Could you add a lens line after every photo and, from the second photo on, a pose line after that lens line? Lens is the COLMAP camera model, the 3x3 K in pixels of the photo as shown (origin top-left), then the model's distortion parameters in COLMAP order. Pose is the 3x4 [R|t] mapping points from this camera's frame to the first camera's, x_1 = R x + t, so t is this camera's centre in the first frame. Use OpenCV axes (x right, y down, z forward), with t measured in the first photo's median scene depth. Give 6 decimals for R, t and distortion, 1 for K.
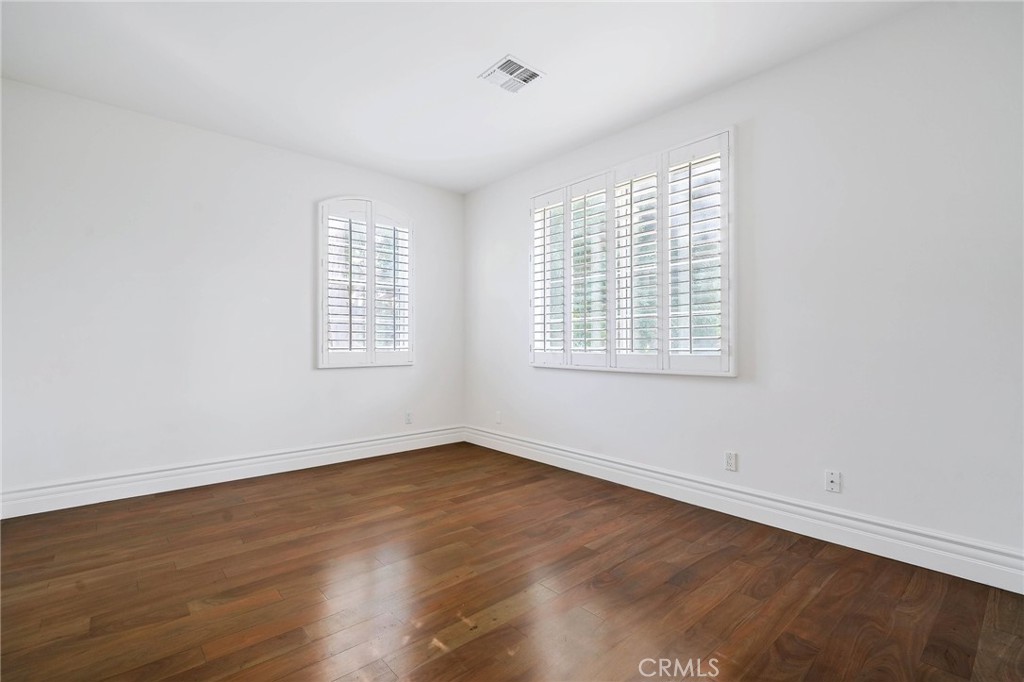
lens RADIAL K [[458.8, 0, 511.2], [0, 458.8, 342.5], [0, 0, 1]] dist [0.000225, 0.000654]
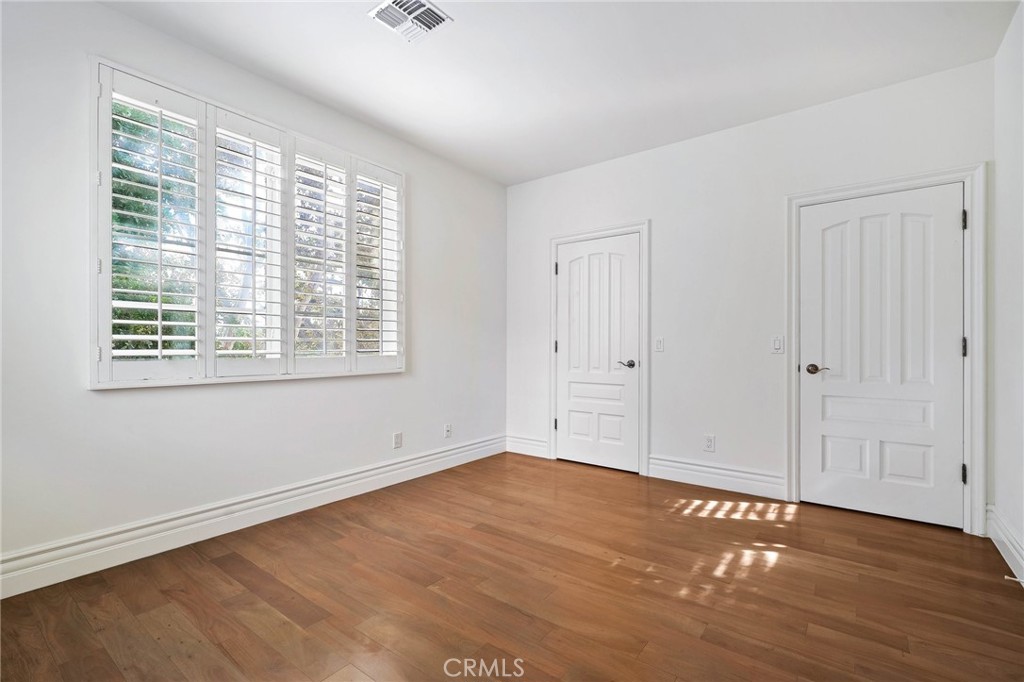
lens RADIAL K [[458.8, 0, 511.6], [0, 458.8, 345.7], [0, 0, 1]] dist [0.000225, 0.000654]
pose [[-0.202871, 0.003410, 0.979200, -0.798389], [-0.006253, 0.999969, -0.004778, 0.008589], [-0.979186, -0.007092, -0.202843, 0.959284]]
